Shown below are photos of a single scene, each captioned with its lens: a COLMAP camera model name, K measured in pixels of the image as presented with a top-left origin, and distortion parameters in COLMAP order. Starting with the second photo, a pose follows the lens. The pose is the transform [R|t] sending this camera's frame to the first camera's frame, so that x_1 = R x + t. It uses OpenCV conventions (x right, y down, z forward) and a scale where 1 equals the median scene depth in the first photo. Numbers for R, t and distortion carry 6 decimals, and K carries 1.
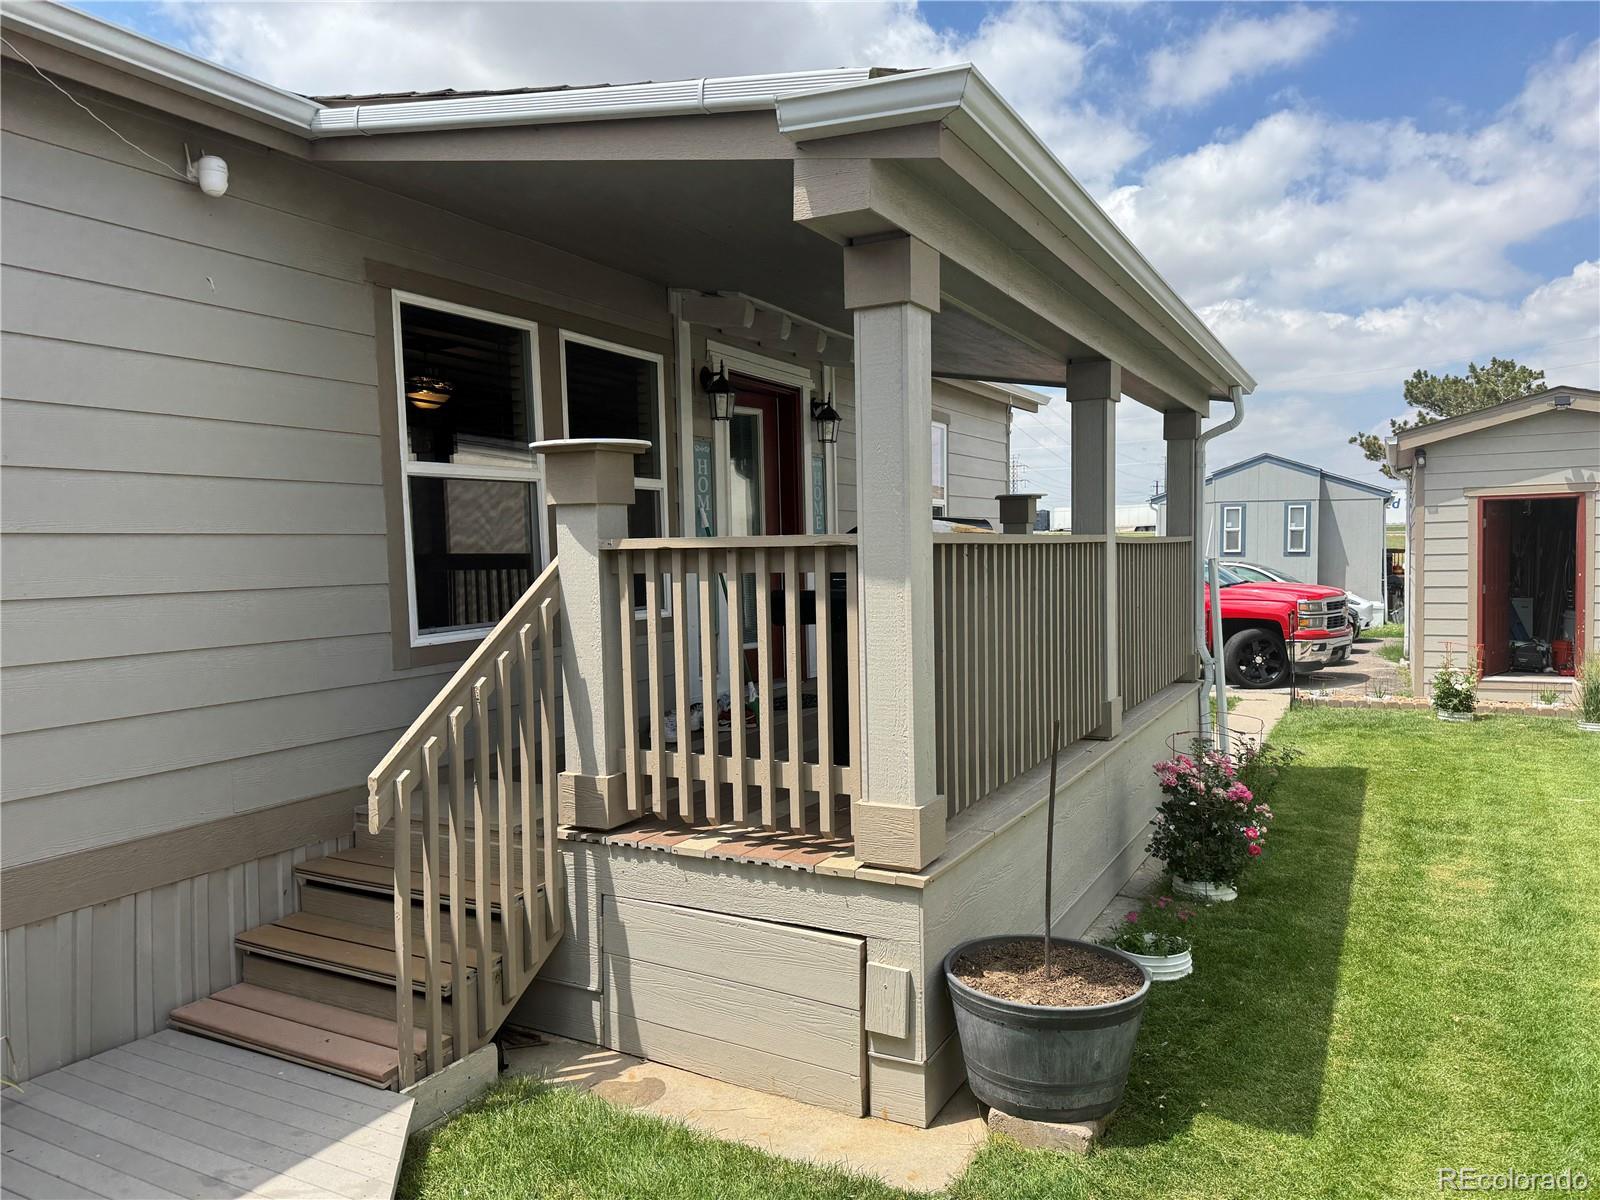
lens RADIAL K [[1127.8, 0, 800.0], [0, 1127.8, 600.0], [0, 0, 1]] dist [0.001041, 0.000841]
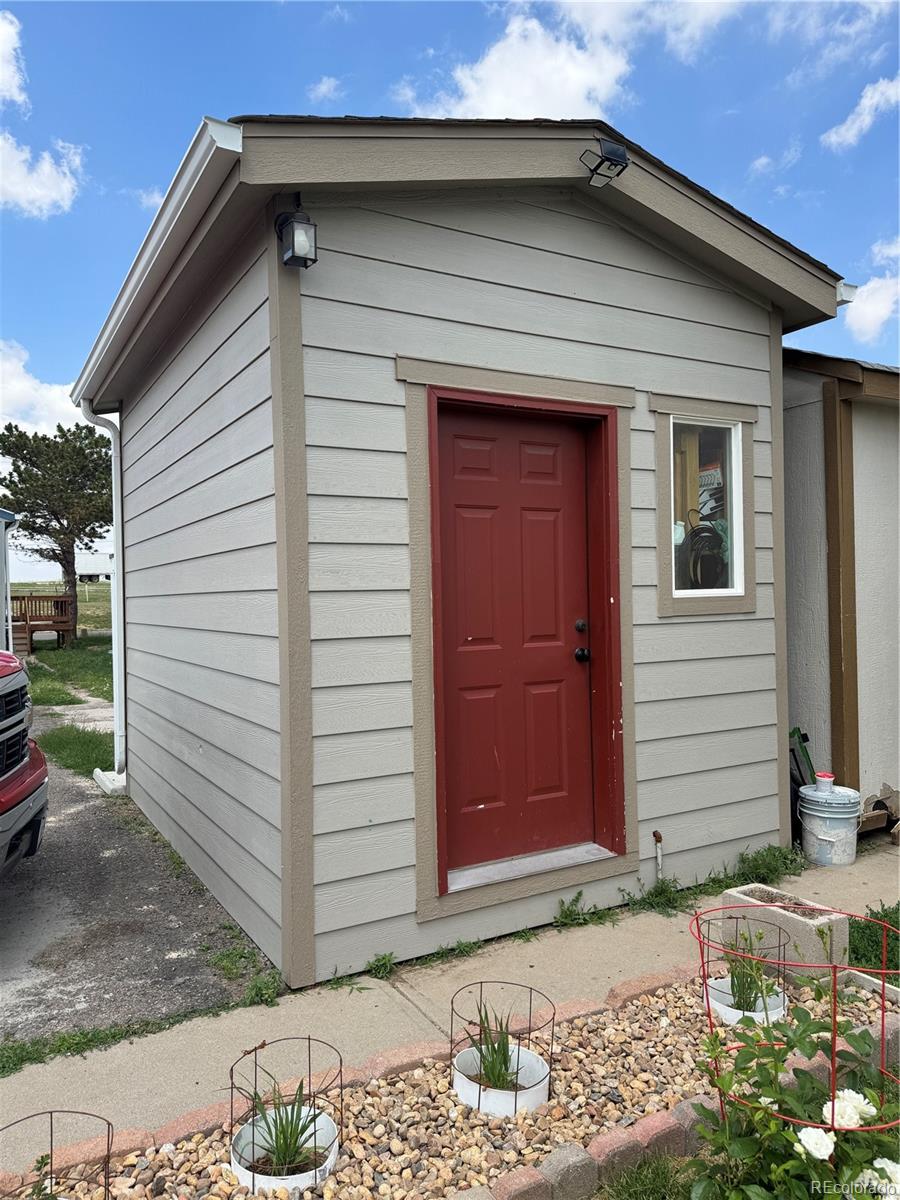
lens RADIAL K [[845.8, 0, 450.0], [0, 845.8, 600.0], [0, 0, 1]] dist [0.001041, 0.000841]
pose [[0.534883, 0.001593, 0.844925, 0.125020], [0.043997, 0.998589, -0.029735, -0.004700], [-0.843780, 0.053079, 0.534058, 0.284302]]
